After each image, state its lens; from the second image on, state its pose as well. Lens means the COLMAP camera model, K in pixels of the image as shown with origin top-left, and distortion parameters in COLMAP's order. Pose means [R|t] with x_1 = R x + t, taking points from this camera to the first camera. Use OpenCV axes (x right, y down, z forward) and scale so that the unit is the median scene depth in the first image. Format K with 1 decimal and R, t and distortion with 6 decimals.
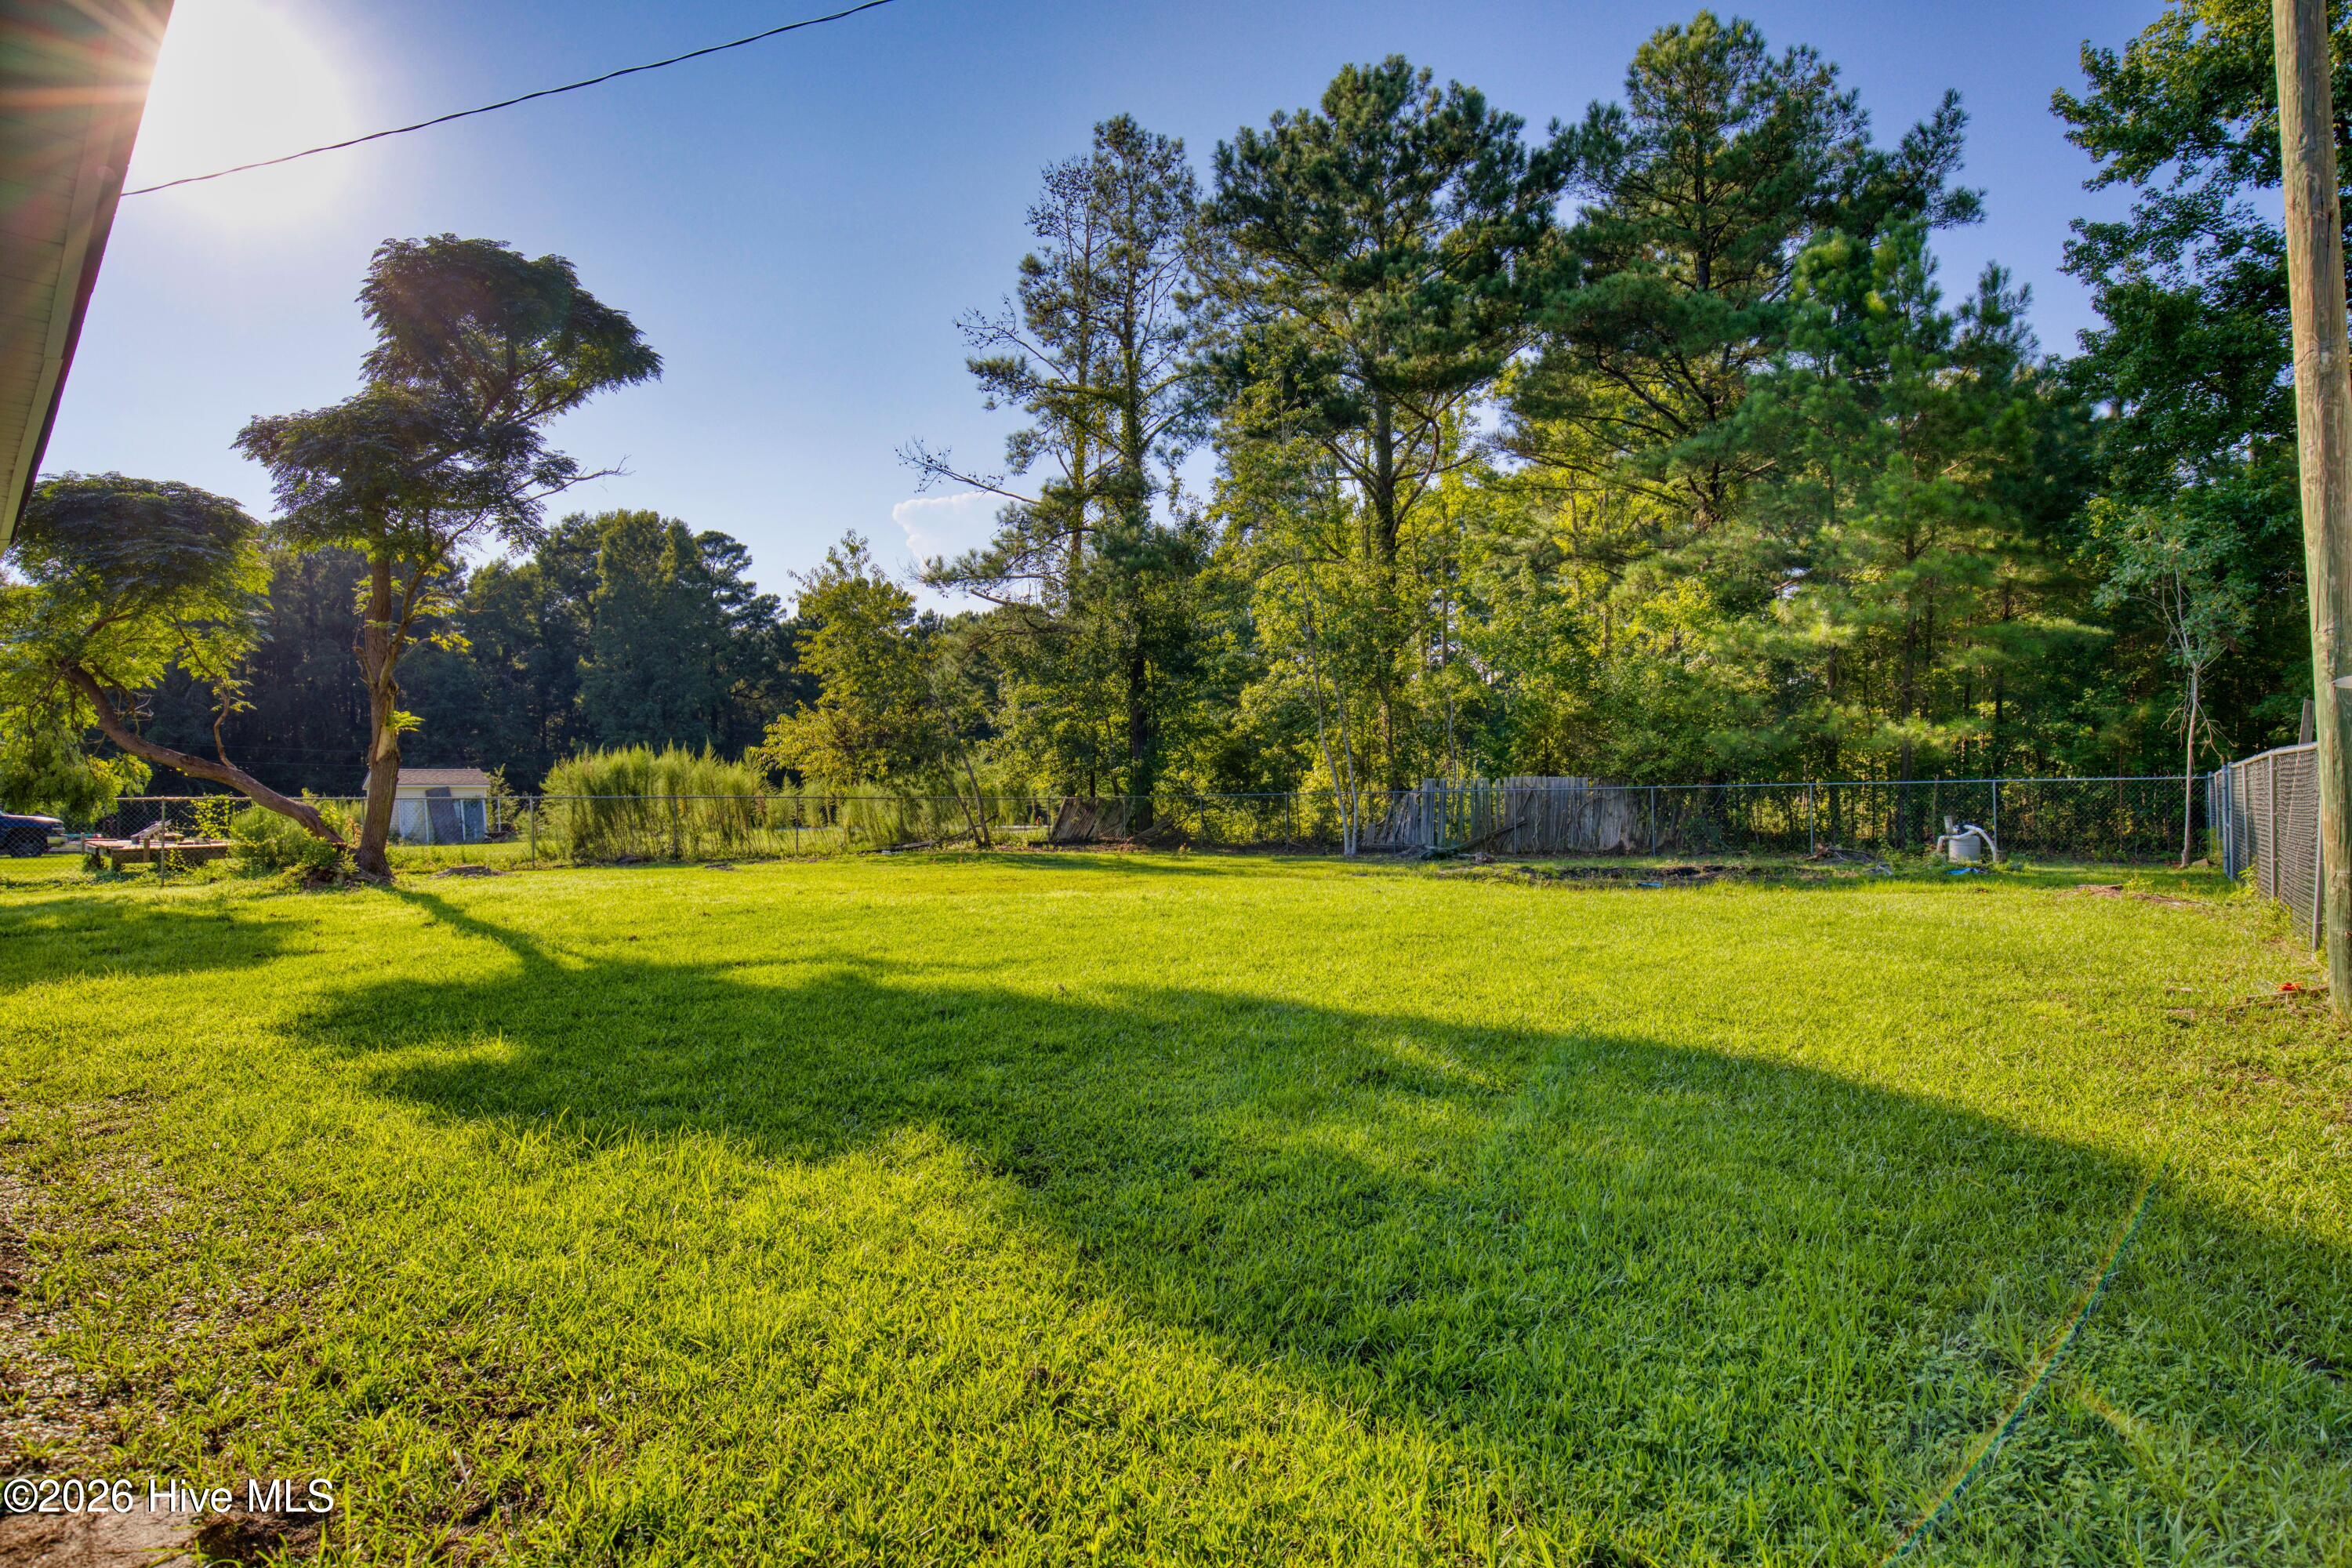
lens RADIAL K [[1232.5, 0, 1192.2], [0, 1232.5, 788.6], [0, 0, 1]] dist [-0.027887, 0.009029]
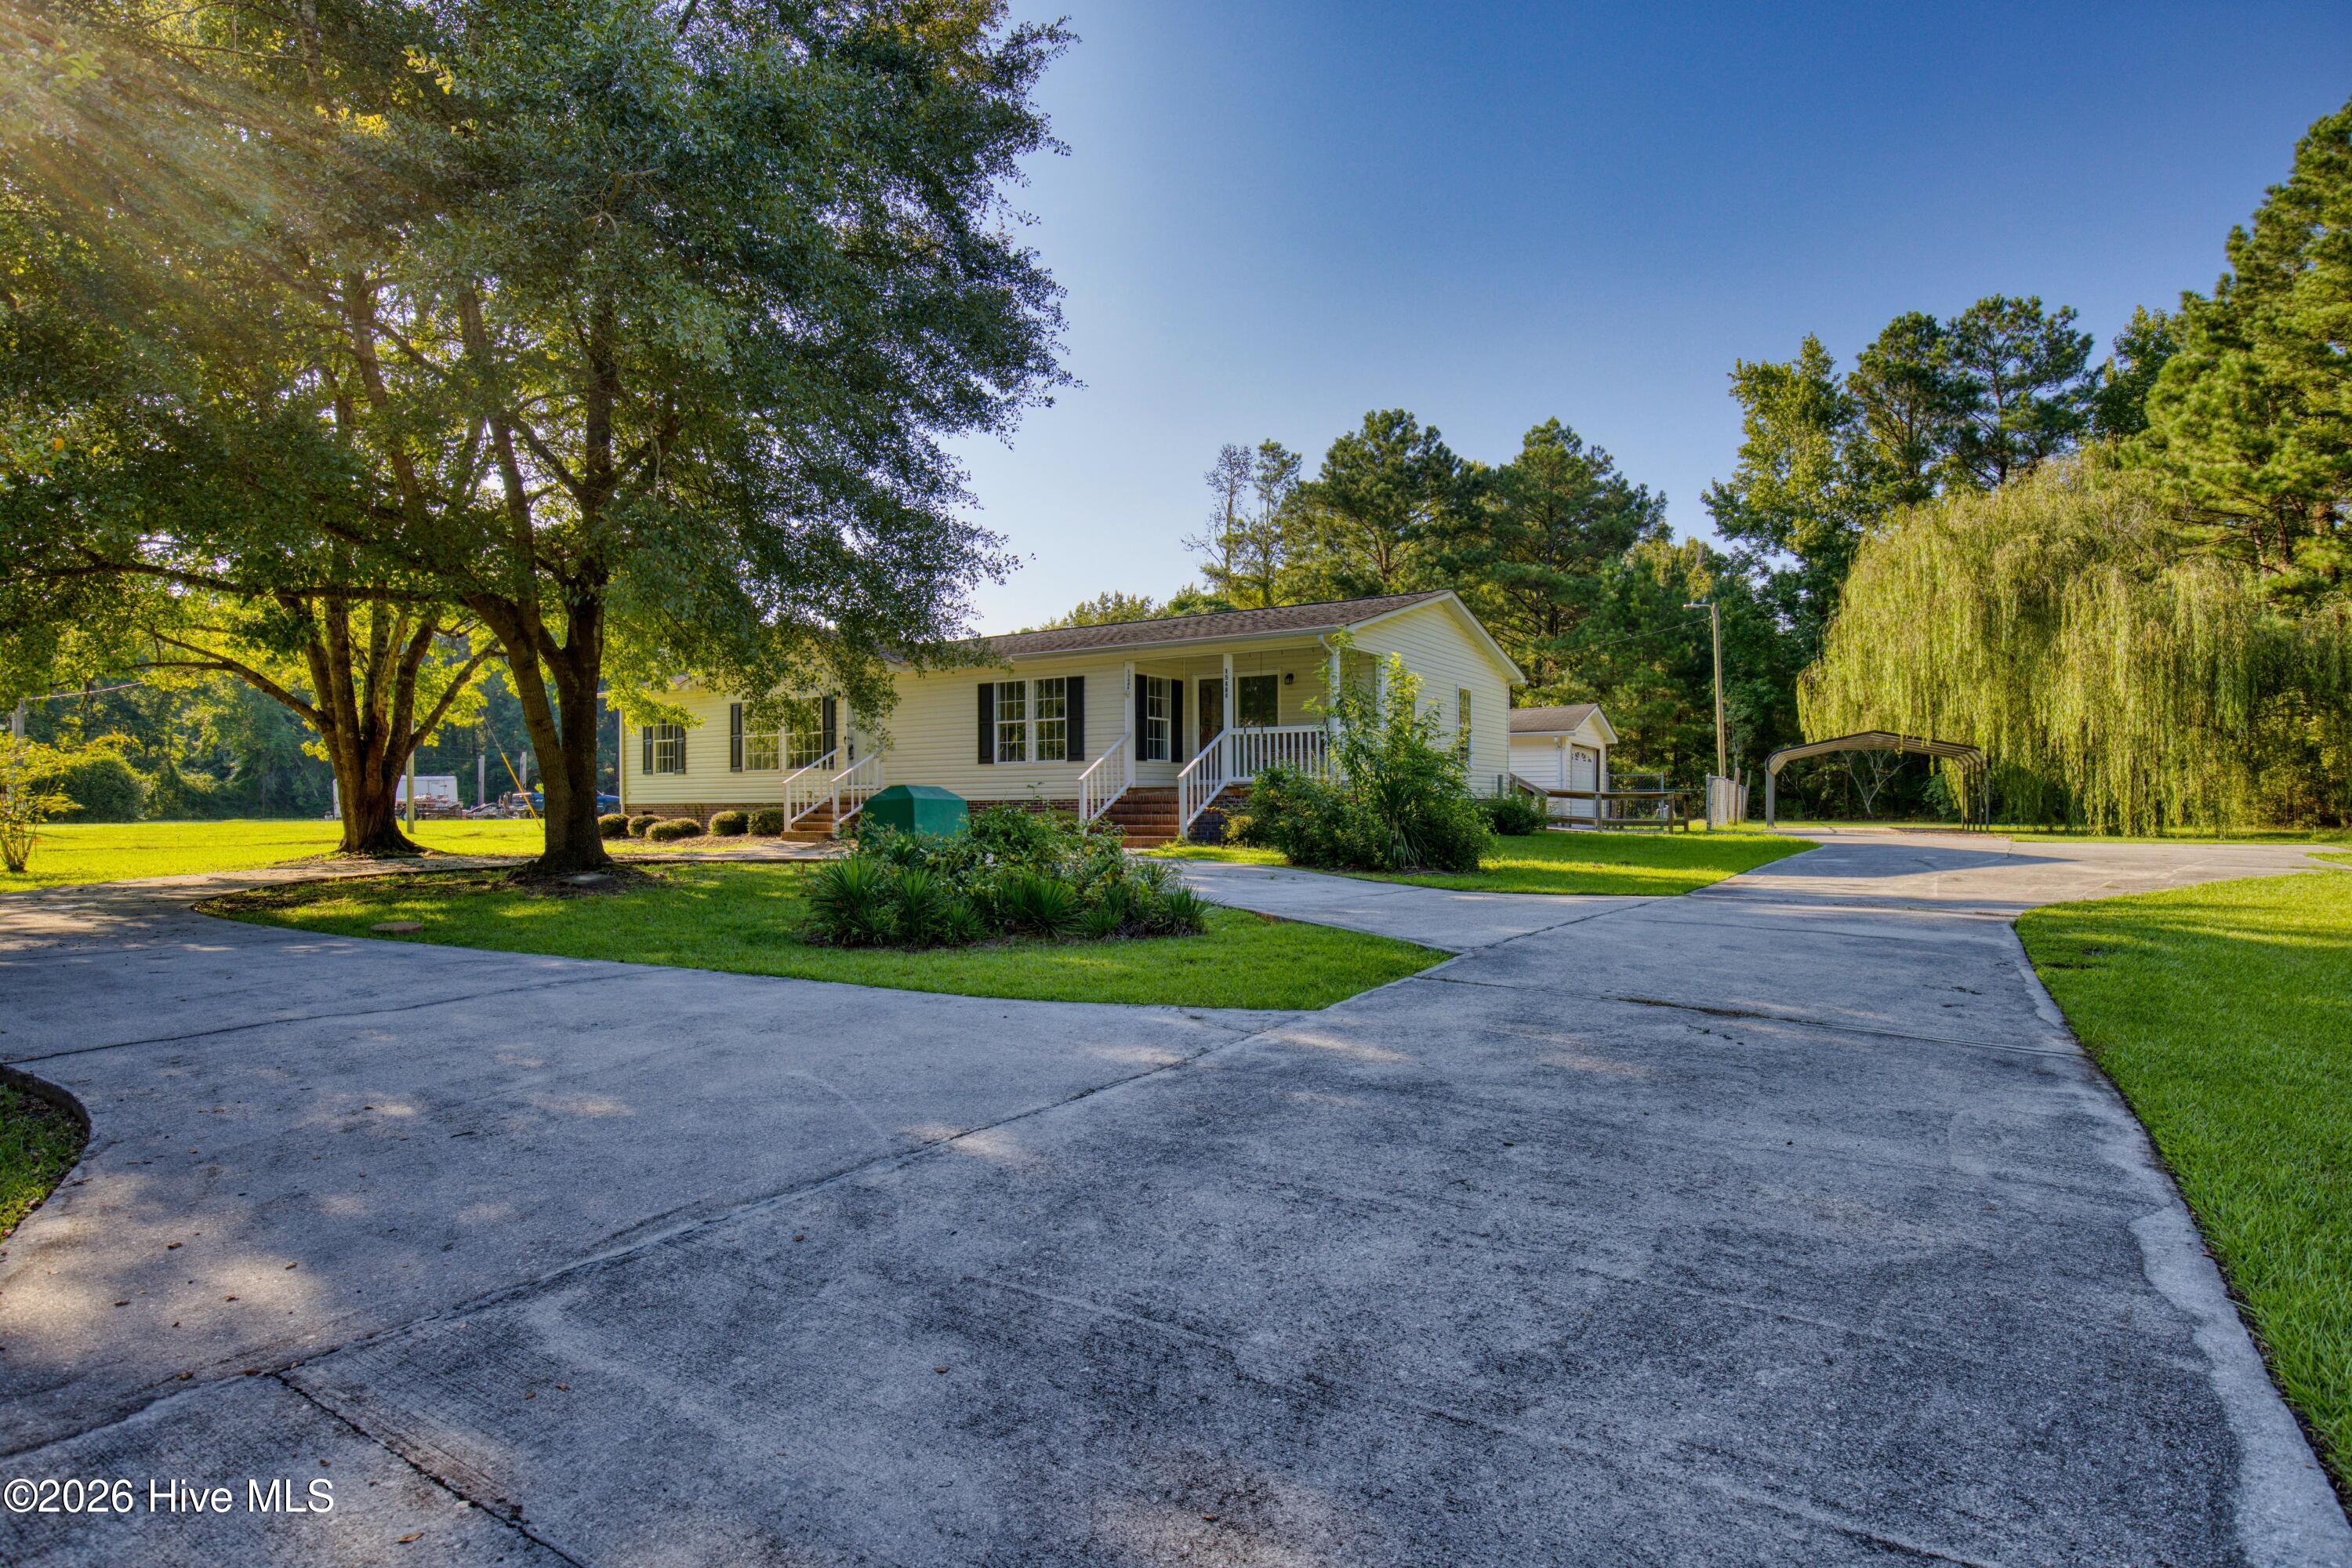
lens RADIAL K [[1232.5, 0, 1203.0], [0, 1232.5, 796.0], [0, 0, 1]] dist [-0.027887, 0.009029]
pose [[0.975428, 0.010161, 0.220084, -0.580018], [-0.011267, 0.999929, 0.003773, 0.004196], [-0.220030, -0.006160, 0.975474, -0.859398]]
